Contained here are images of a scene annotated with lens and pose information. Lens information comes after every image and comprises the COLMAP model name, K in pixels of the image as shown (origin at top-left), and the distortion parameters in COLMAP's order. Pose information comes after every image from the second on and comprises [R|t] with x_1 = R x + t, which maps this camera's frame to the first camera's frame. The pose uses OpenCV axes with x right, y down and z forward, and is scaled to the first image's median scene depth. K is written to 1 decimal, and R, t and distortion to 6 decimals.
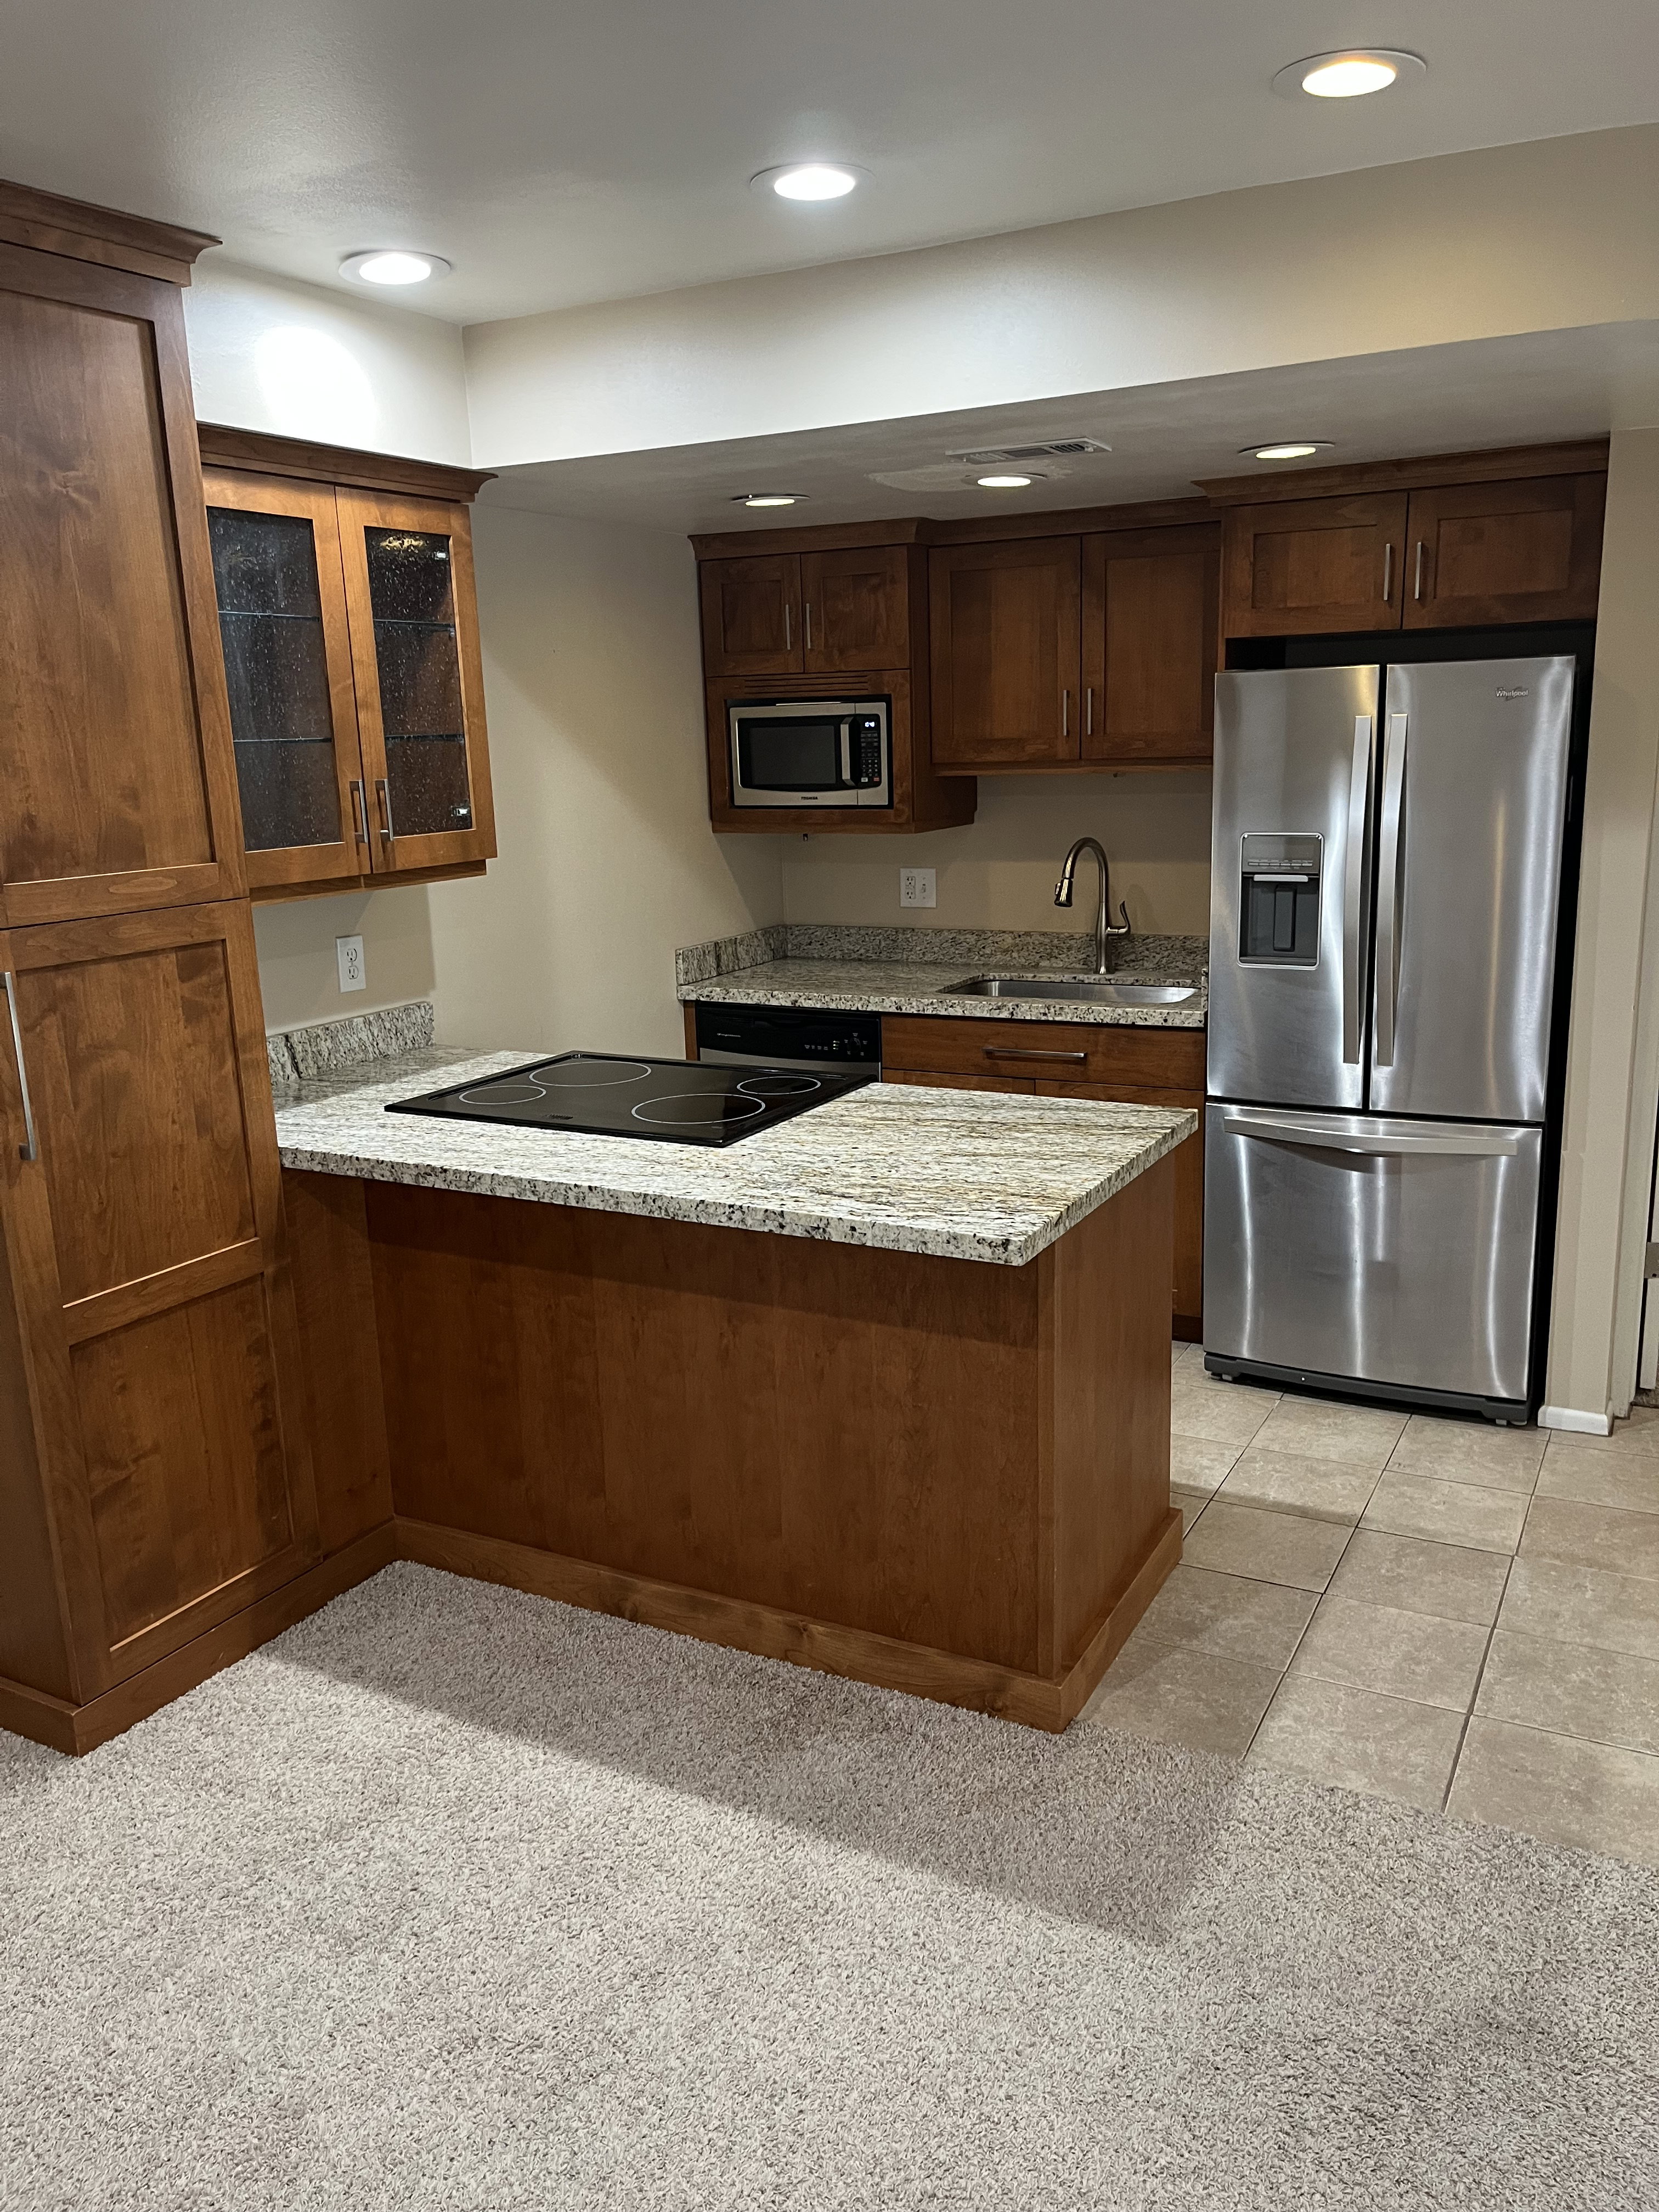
lens RADIAL K [[1685.9, 0, 886.1], [0, 1685.9, 1115.4], [0, 0, 1]] dist [0.061514, -0.079435]
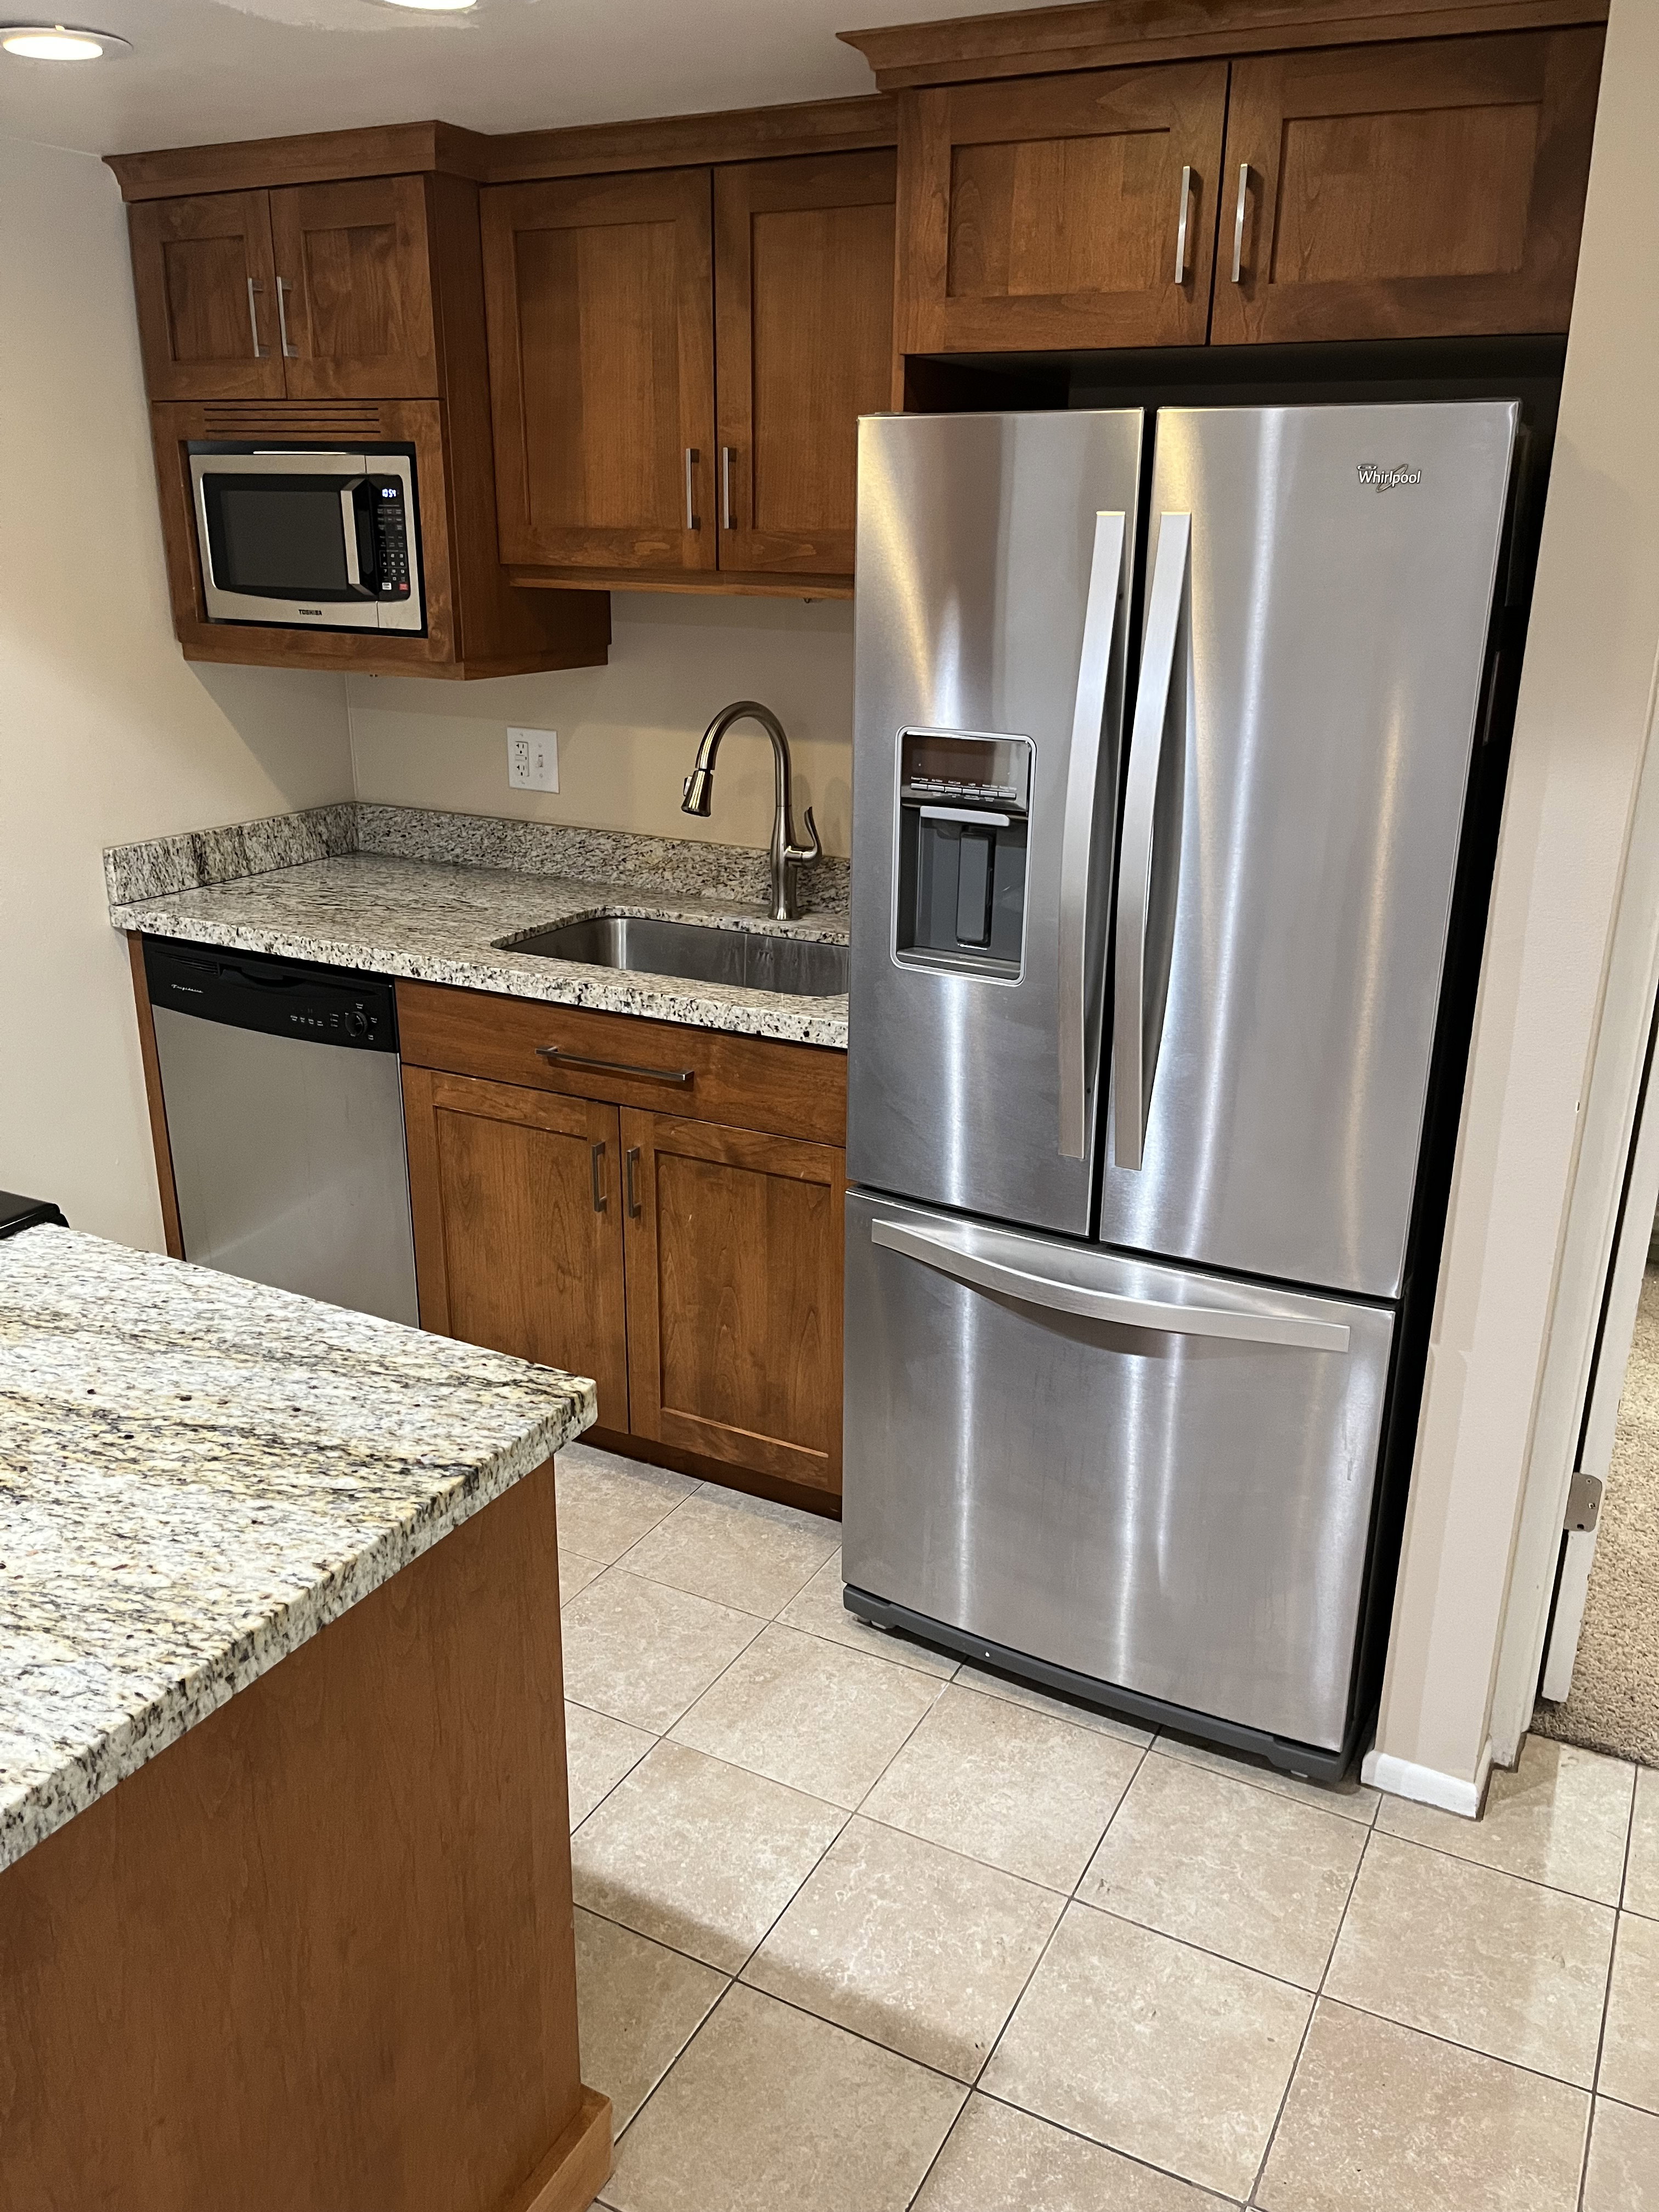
lens RADIAL K [[1685.9, 0, 886.1], [0, 1685.9, 1115.4], [0, 0, 1]] dist [0.061514, -0.079435]
pose [[0.999026, 0.041472, 0.015086, 0.184196], [-0.042881, 0.993034, 0.109749, -0.093087], [-0.010429, -0.110289, 0.993845, 0.406112]]
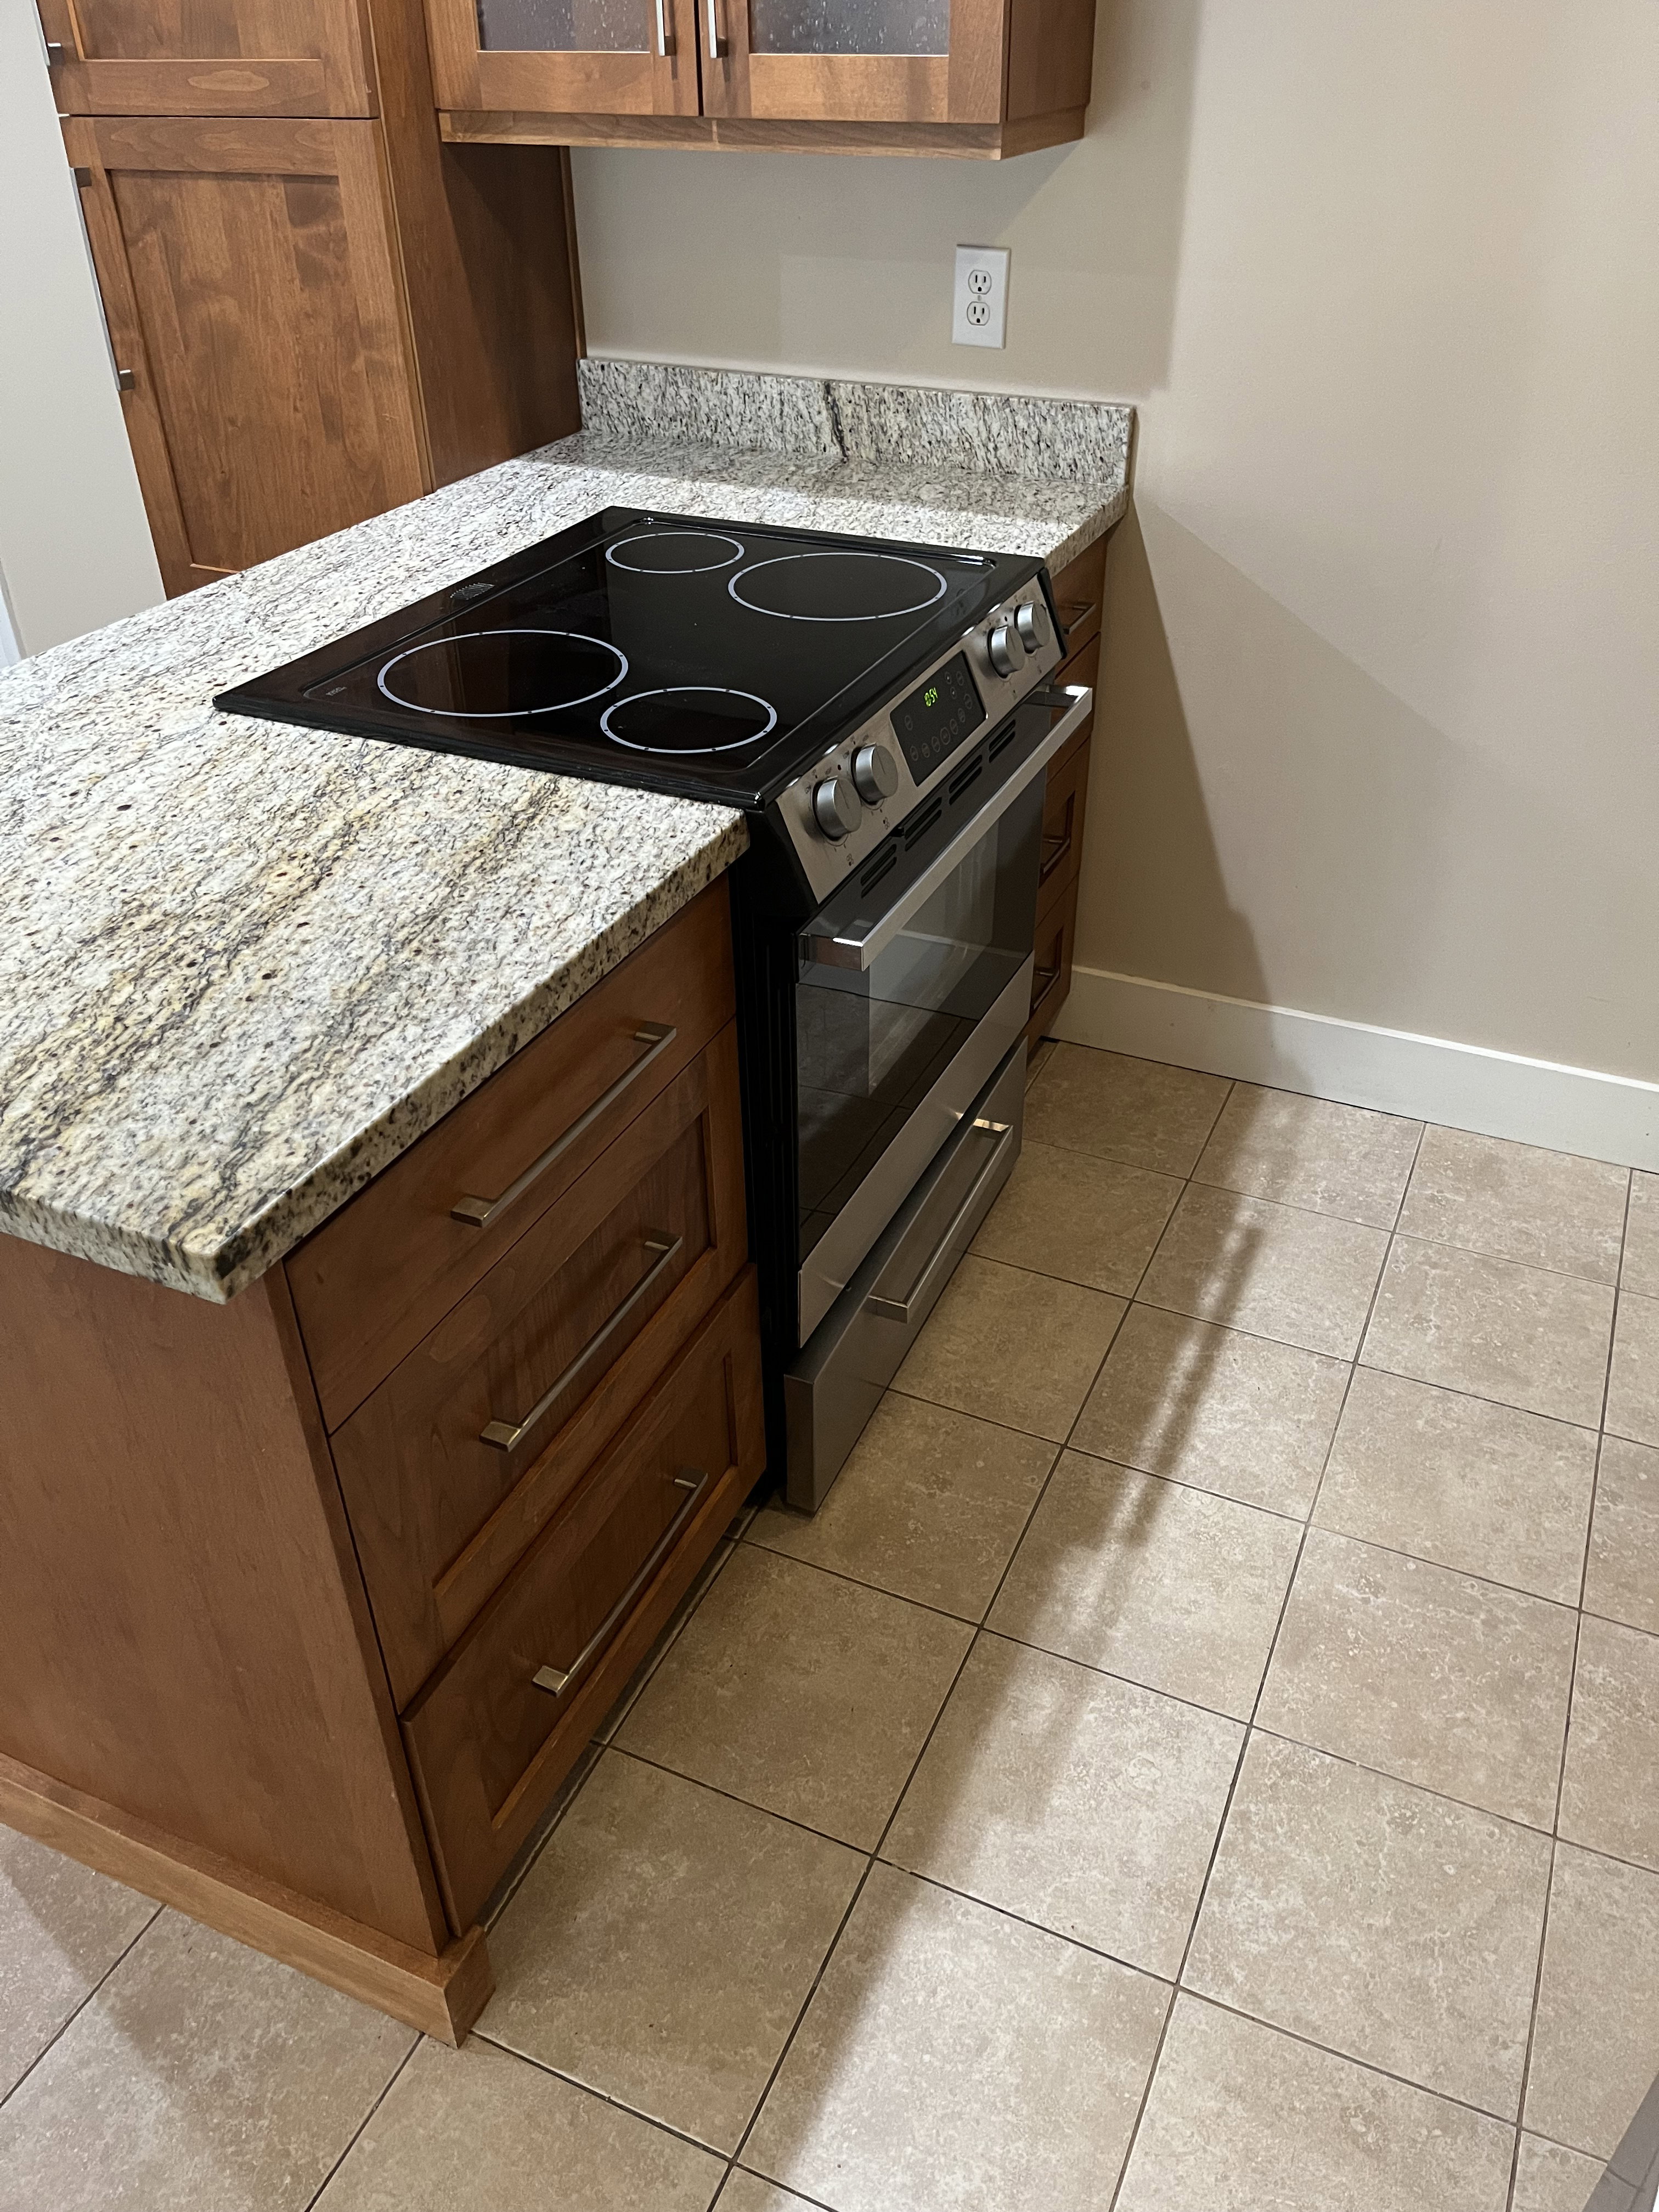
lens RADIAL K [[1675.9, 0, 818.2], [0, 1675.9, 1134.5], [0, 0, 1]] dist [0.086425, -0.131513]
pose [[0.033160, 0.591889, -0.805337, 0.312605], [-0.220627, 0.790237, 0.571707, -0.164422], [0.974794, 0.158722, 0.156791, 0.779013]]
